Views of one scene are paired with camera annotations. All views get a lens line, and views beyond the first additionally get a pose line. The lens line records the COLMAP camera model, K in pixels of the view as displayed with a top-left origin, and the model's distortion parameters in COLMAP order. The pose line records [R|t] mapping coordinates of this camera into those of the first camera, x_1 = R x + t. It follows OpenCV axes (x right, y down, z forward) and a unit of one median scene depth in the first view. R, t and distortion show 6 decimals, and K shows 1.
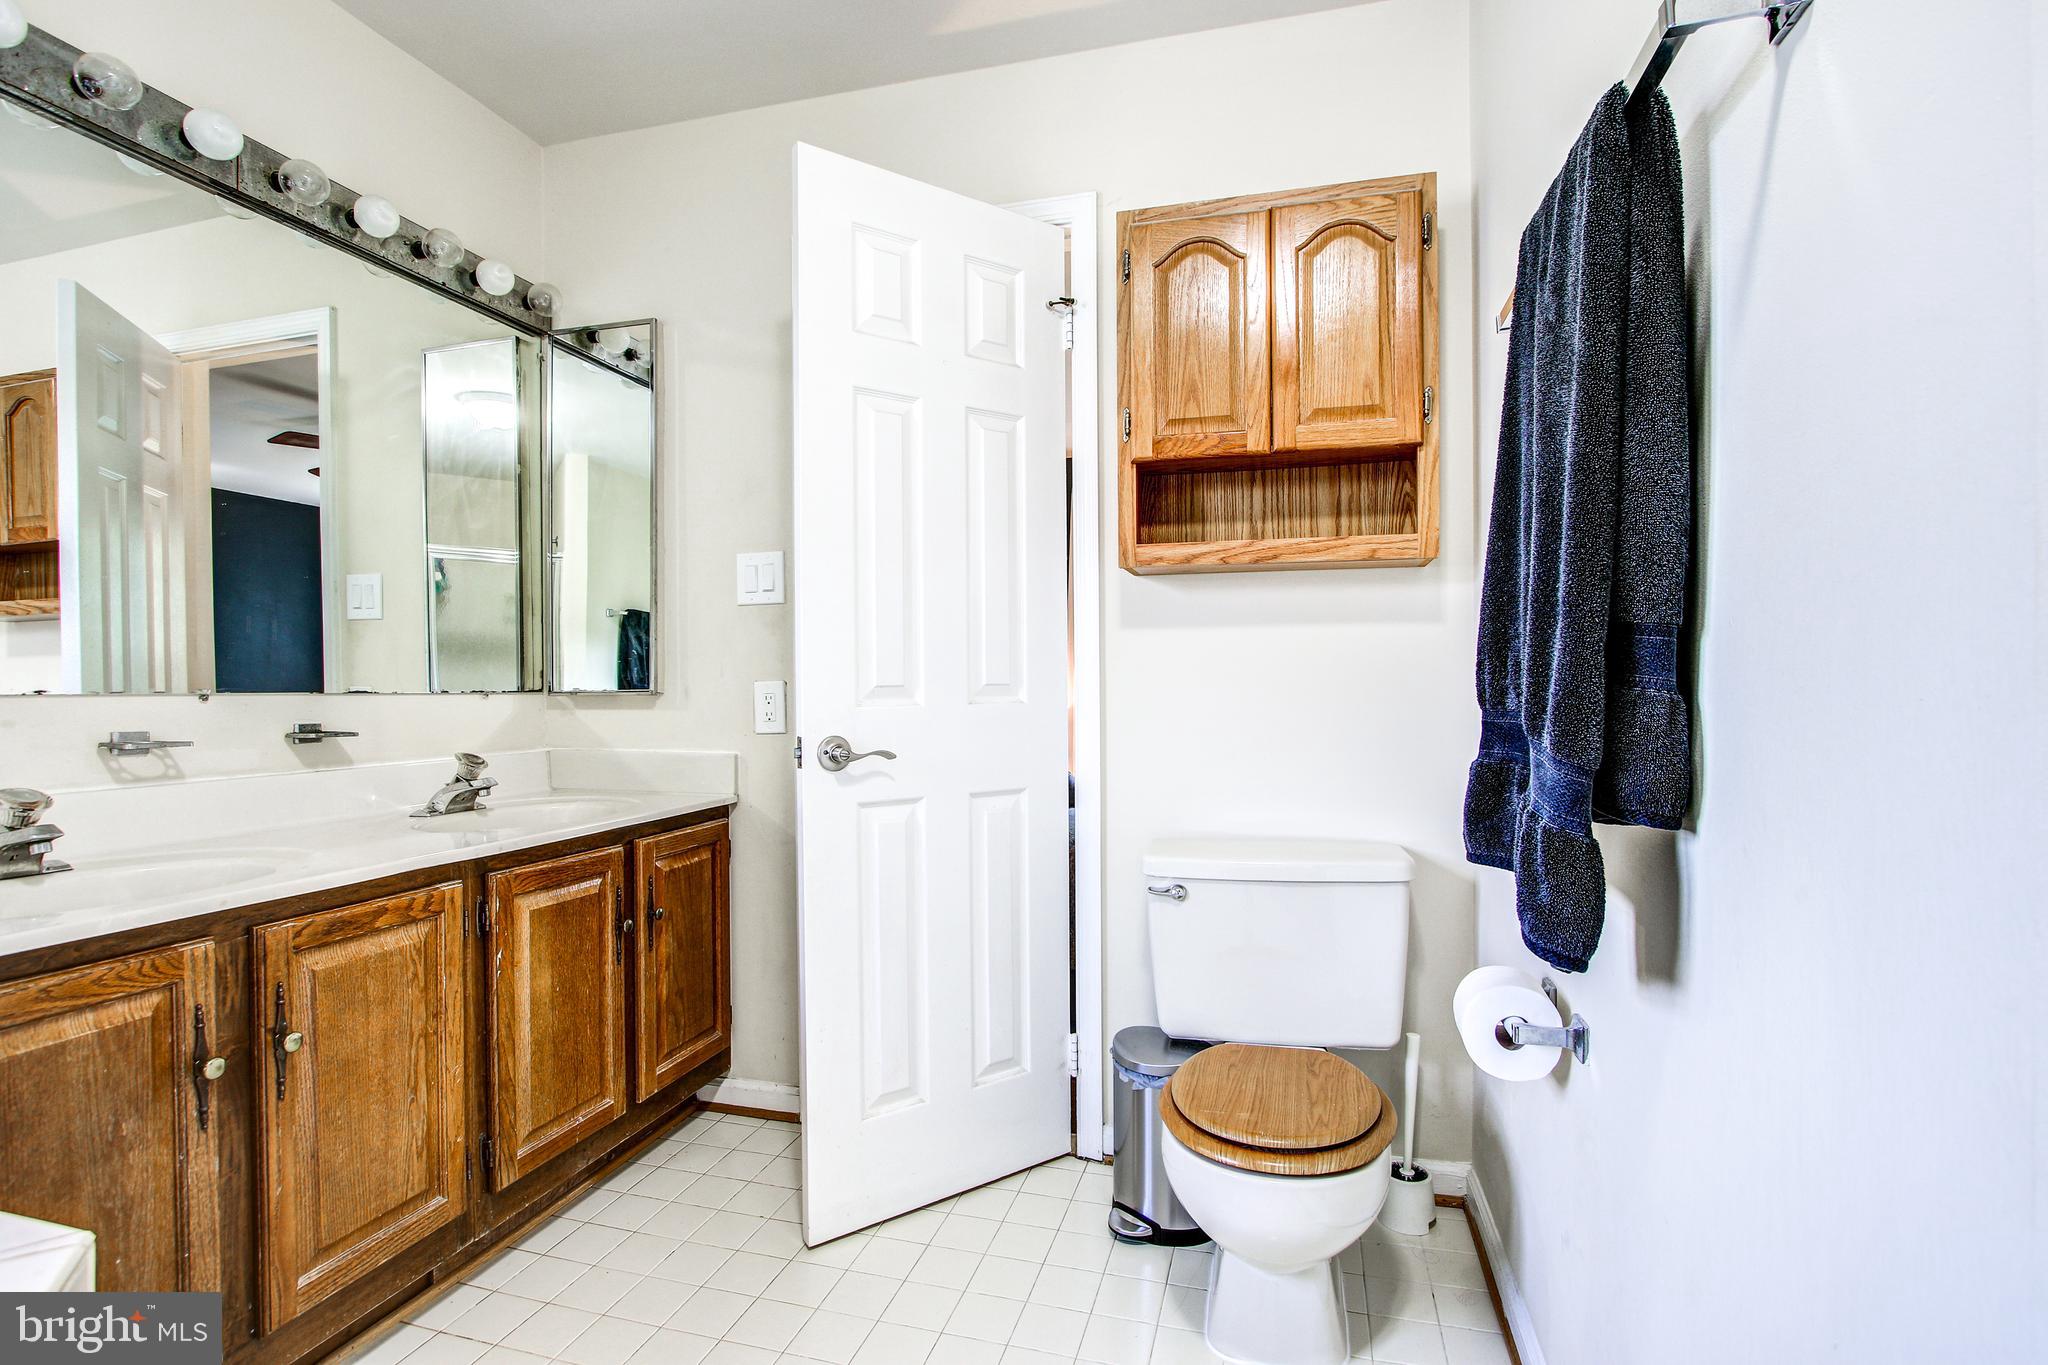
lens RADIAL K [[947.4, 0, 1022.1], [0, 947.4, 694.4], [0, 0, 1]] dist [-0.001920, 0.000041]
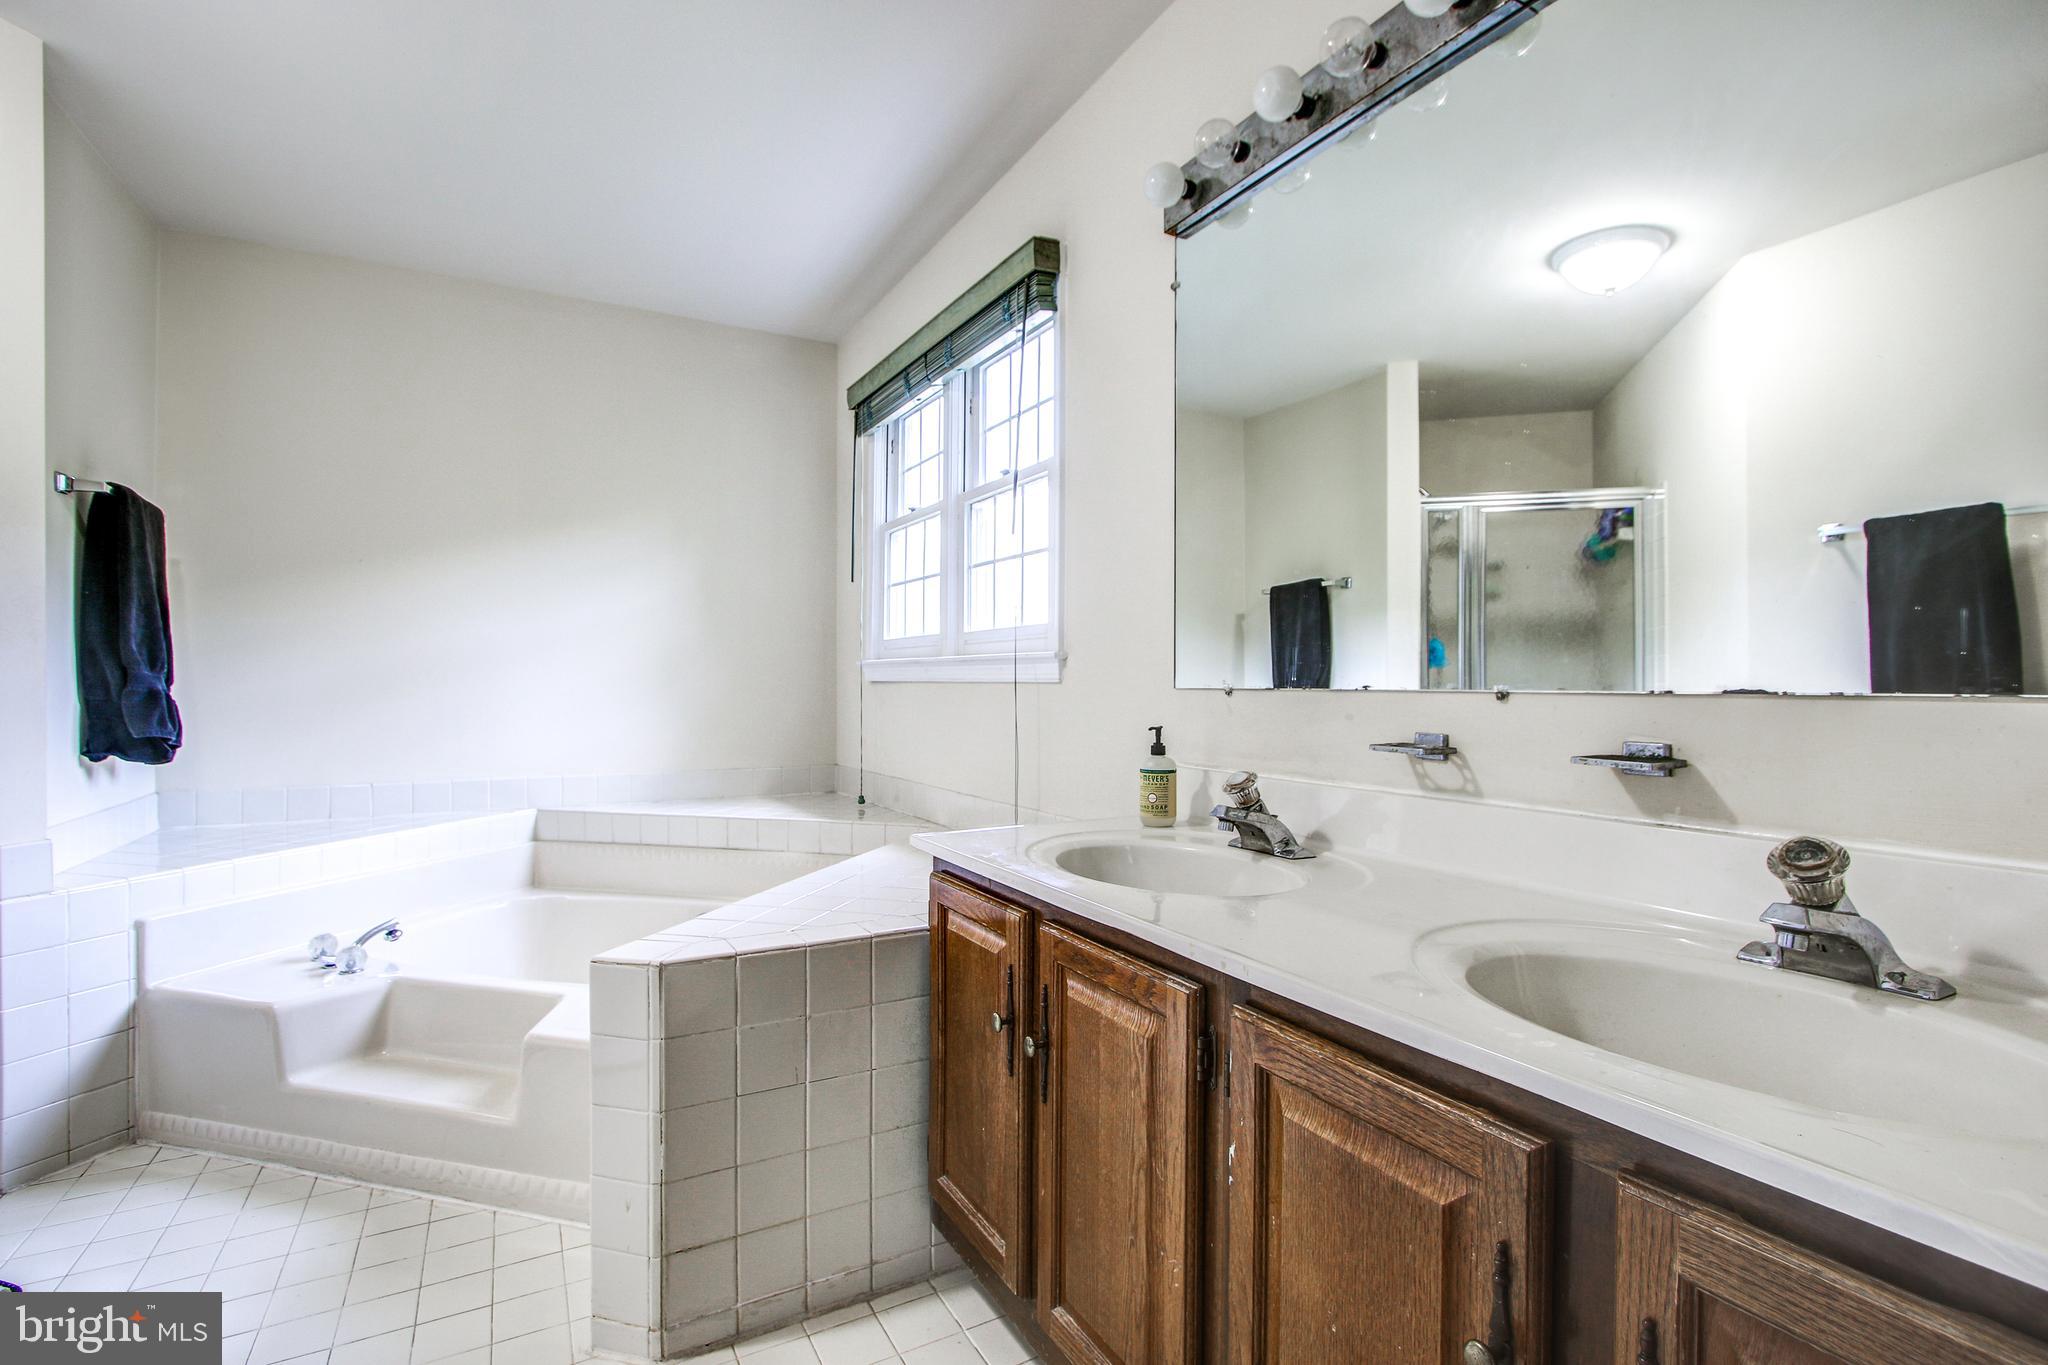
lens RADIAL K [[947.4, 0, 1024.2], [0, 947.4, 691.3], [0, 0, 1]] dist [-0.001920, 0.000041]
pose [[-0.710431, 0.003275, -0.703759, -0.068103], [0.000153, 0.999990, 0.004499, -0.002787], [0.703767, 0.003088, -0.710425, 1.375674]]
